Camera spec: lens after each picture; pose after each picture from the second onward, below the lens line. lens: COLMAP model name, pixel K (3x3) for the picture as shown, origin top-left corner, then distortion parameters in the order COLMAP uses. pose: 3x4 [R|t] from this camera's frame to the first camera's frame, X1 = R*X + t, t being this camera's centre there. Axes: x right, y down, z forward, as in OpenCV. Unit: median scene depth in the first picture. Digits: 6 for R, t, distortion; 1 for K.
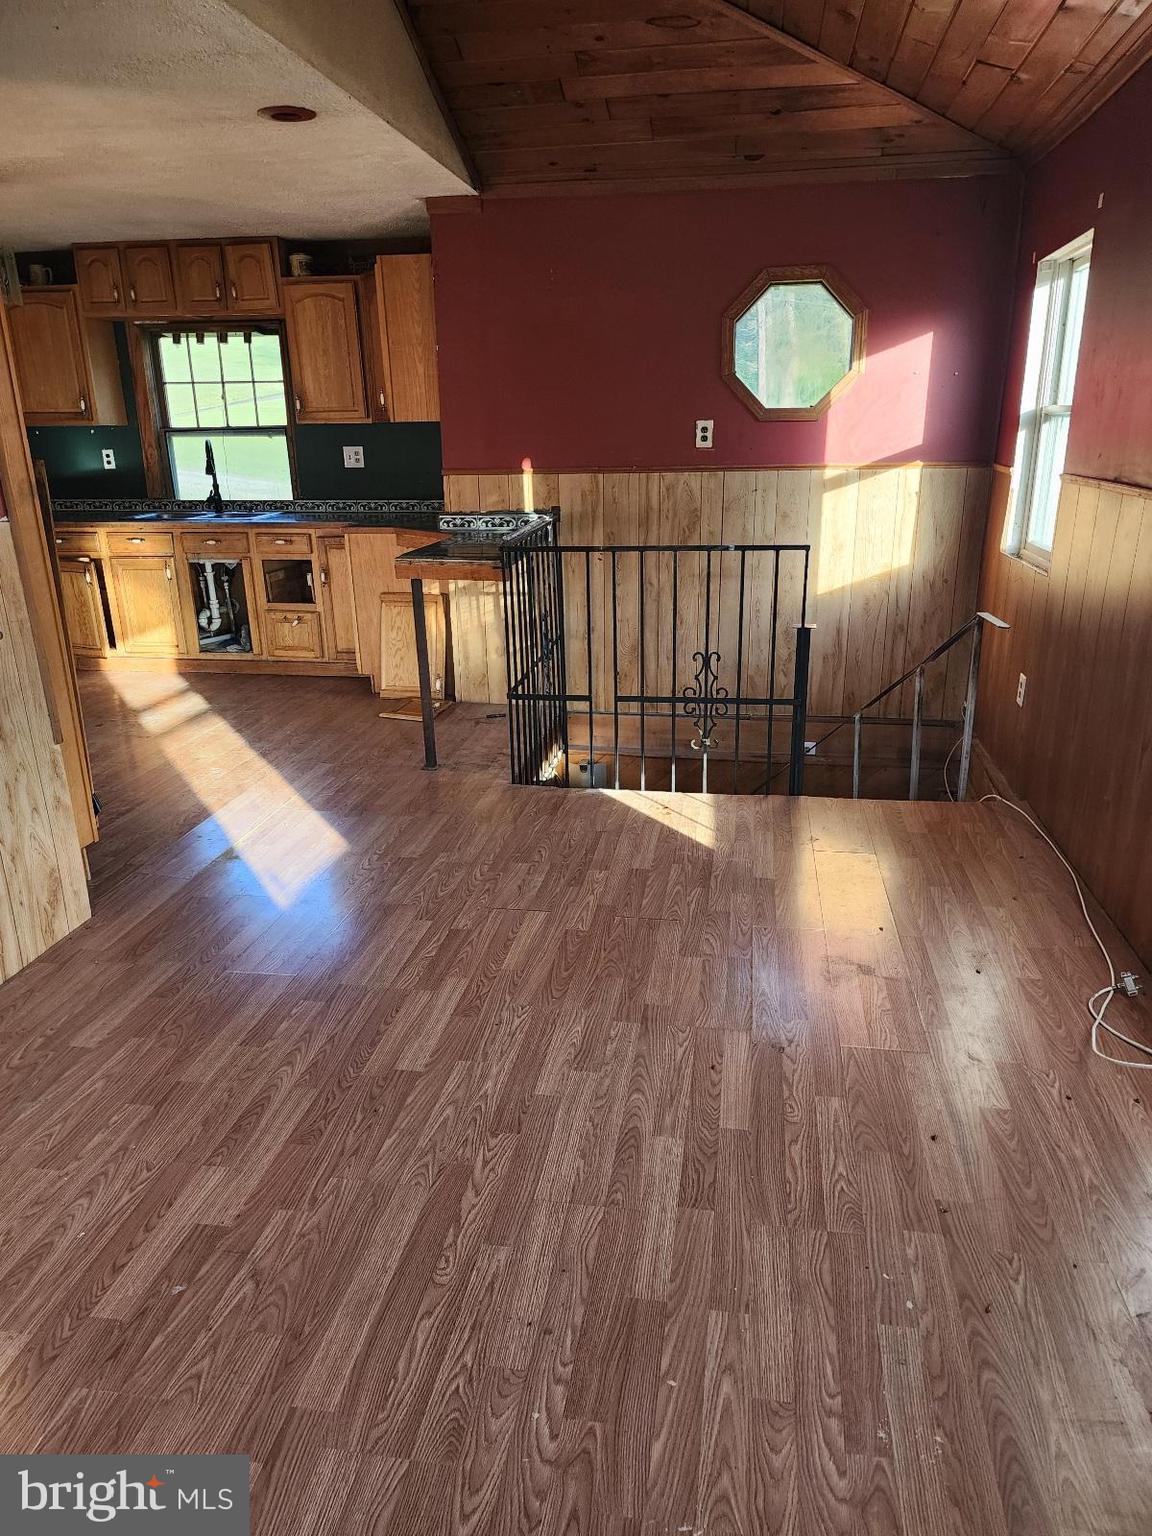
lens RADIAL K [[1039.7, 0, 571.2], [0, 1039.7, 773.3], [0, 0, 1]] dist [0.075300, -0.064289]
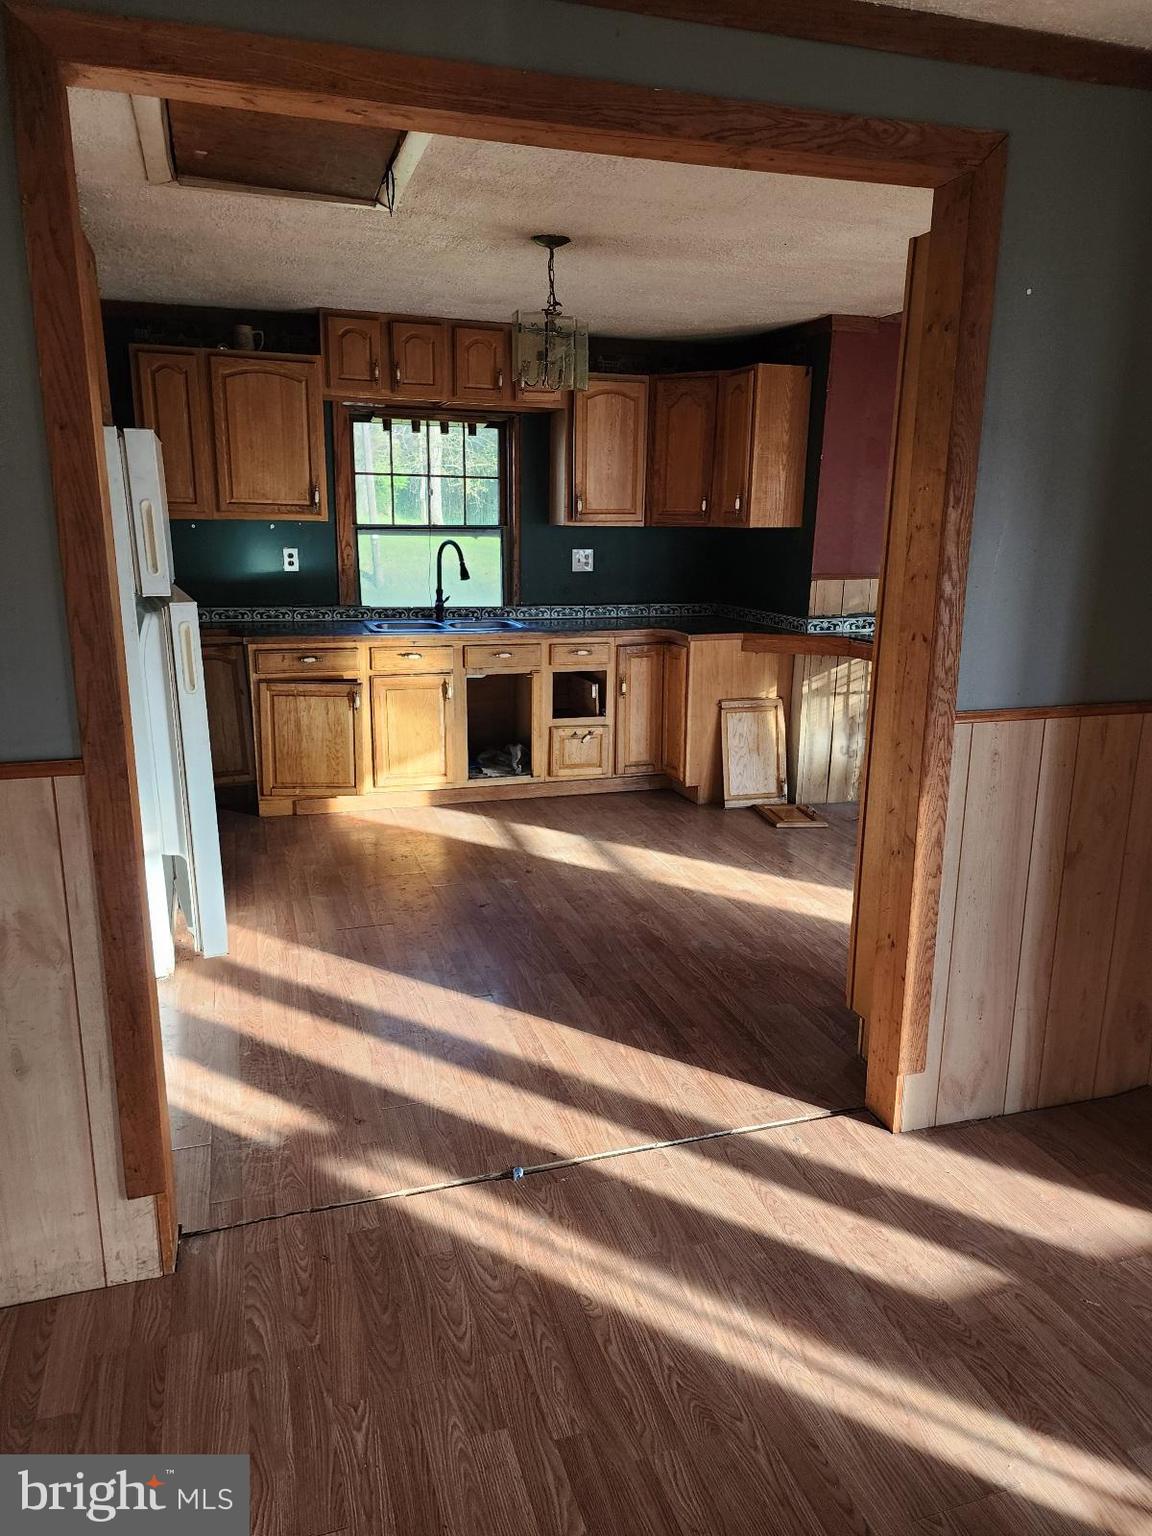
lens RADIAL K [[1039.7, 0, 580.2], [0, 1039.7, 791.5], [0, 0, 1]] dist [0.075300, -0.064289]
pose [[0.884449, -0.089490, 0.457976, -0.687834], [0.121371, 0.991777, -0.040596, -0.061479], [-0.450577, 0.091490, 0.888037, 0.200592]]
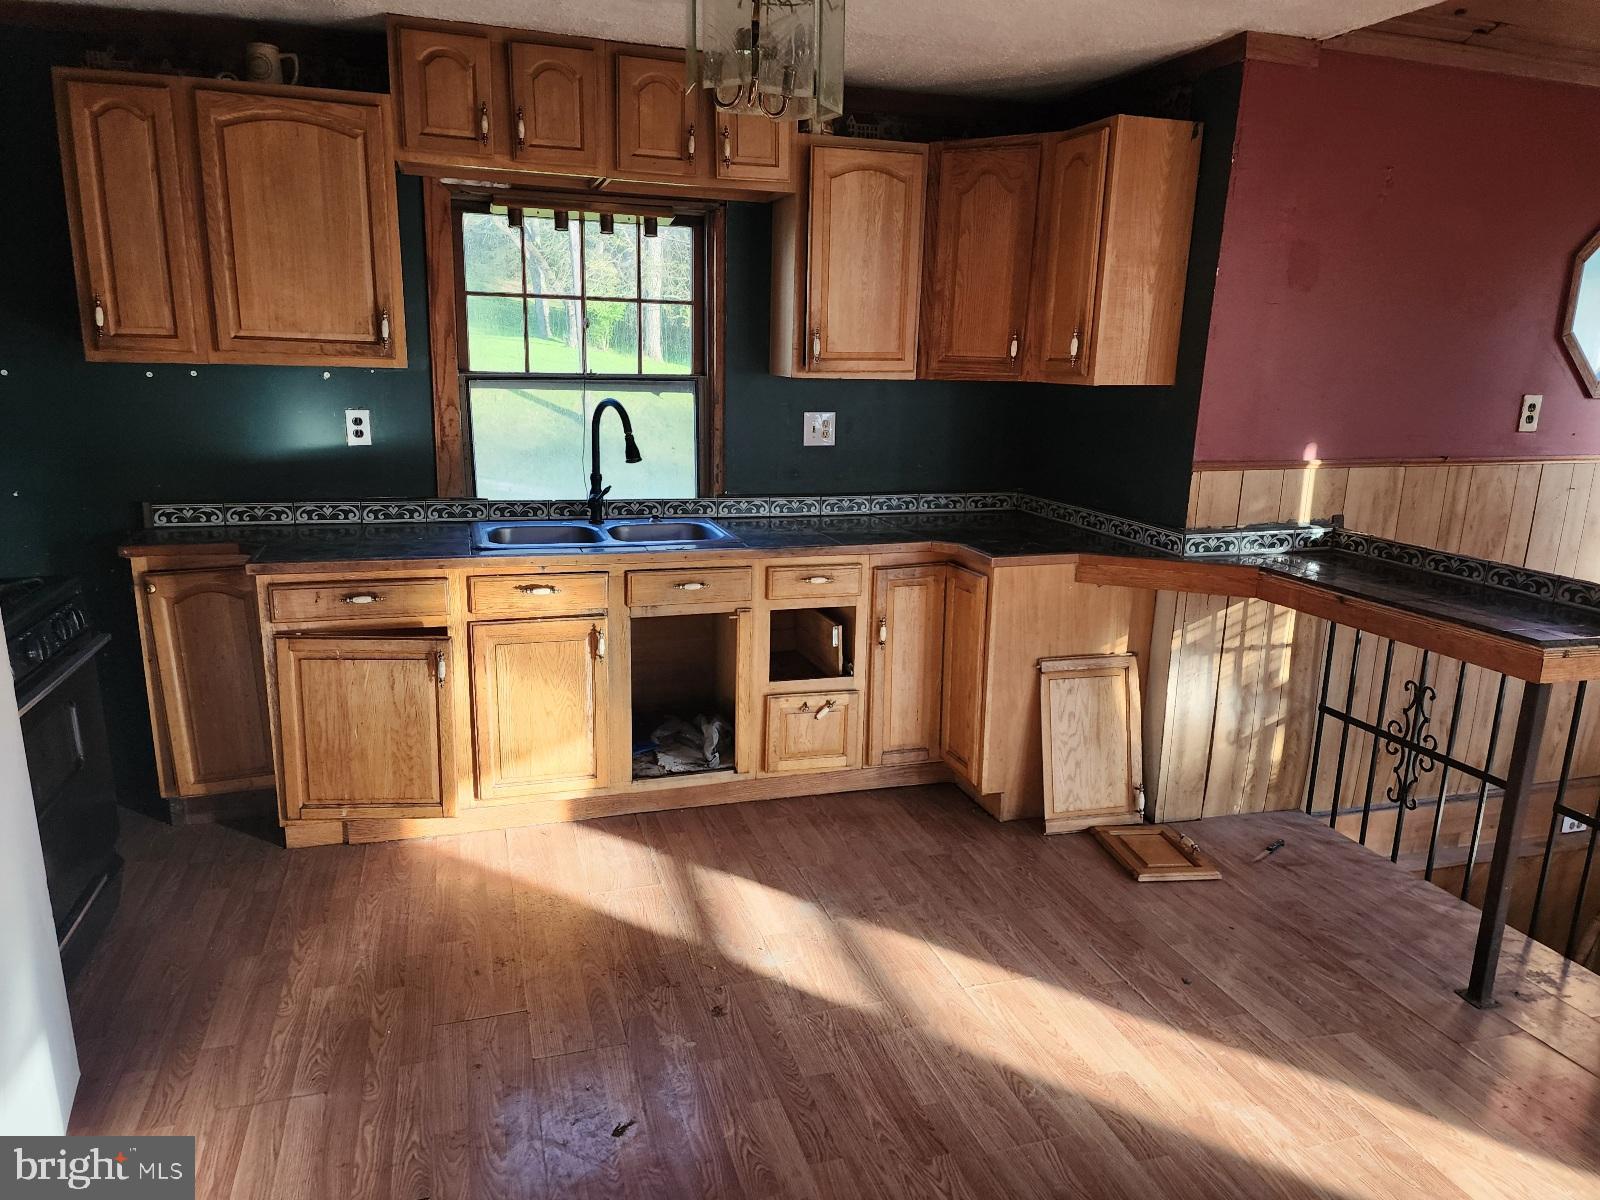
lens RADIAL K [[1083.0, 0, 798.7], [0, 1083.0, 623.8], [0, 0, 1]] dist [0.075300, -0.064289]
pose [[0.889037, -0.073119, 0.451960, -0.541736], [0.108885, 0.992608, -0.053599, -0.161687], [-0.444700, 0.096863, 0.890427, 0.468301]]
